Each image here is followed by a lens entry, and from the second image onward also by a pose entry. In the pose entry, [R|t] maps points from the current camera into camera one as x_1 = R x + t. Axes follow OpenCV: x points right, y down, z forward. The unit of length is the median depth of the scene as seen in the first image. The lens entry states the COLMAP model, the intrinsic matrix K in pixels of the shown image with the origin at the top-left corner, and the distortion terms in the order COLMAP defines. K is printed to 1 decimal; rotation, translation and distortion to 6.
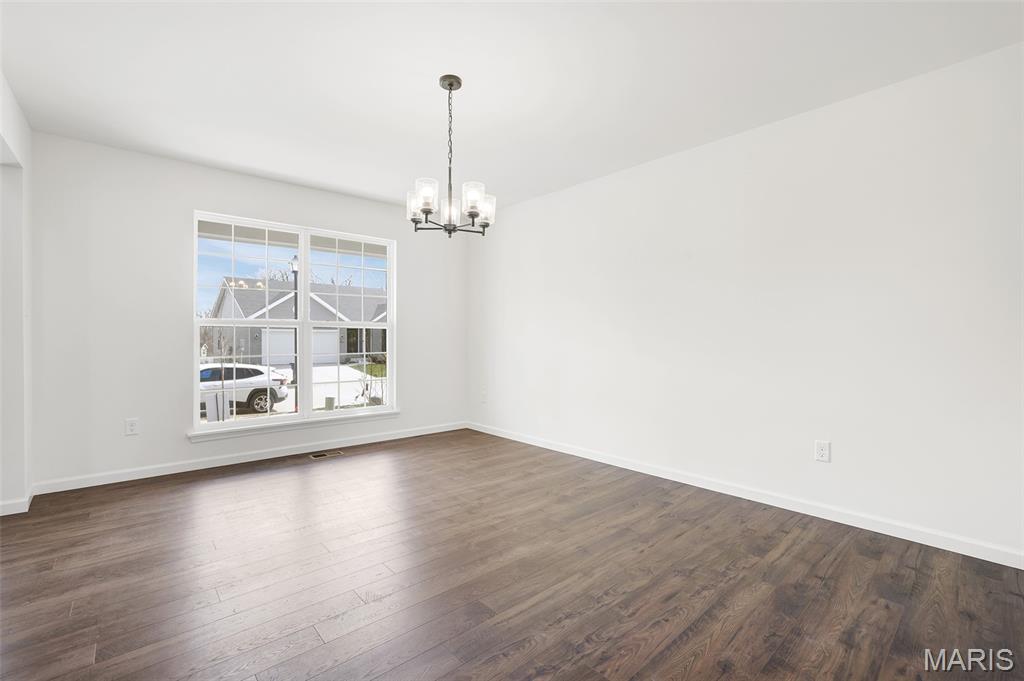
lens RADIAL K [[442.4, 0, 511.4], [0, 442.4, 338.2], [0, 0, 1]] dist [0.001380, 0.000056]
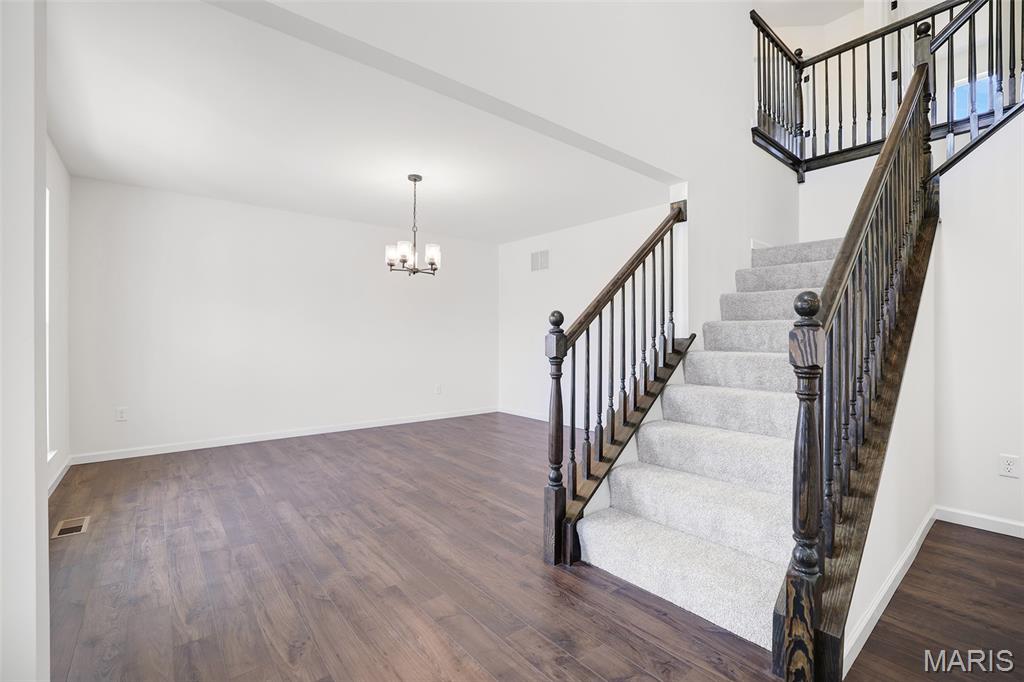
lens RADIAL K [[442.4, 0, 512.9], [0, 442.4, 336.0], [0, 0, 1]] dist [0.001380, 0.000056]
pose [[0.027416, -0.001940, 0.999622, -1.682748], [0.006752, 0.999976, 0.001756, 0.000990], [-0.999601, 0.006702, 0.027429, 0.625193]]
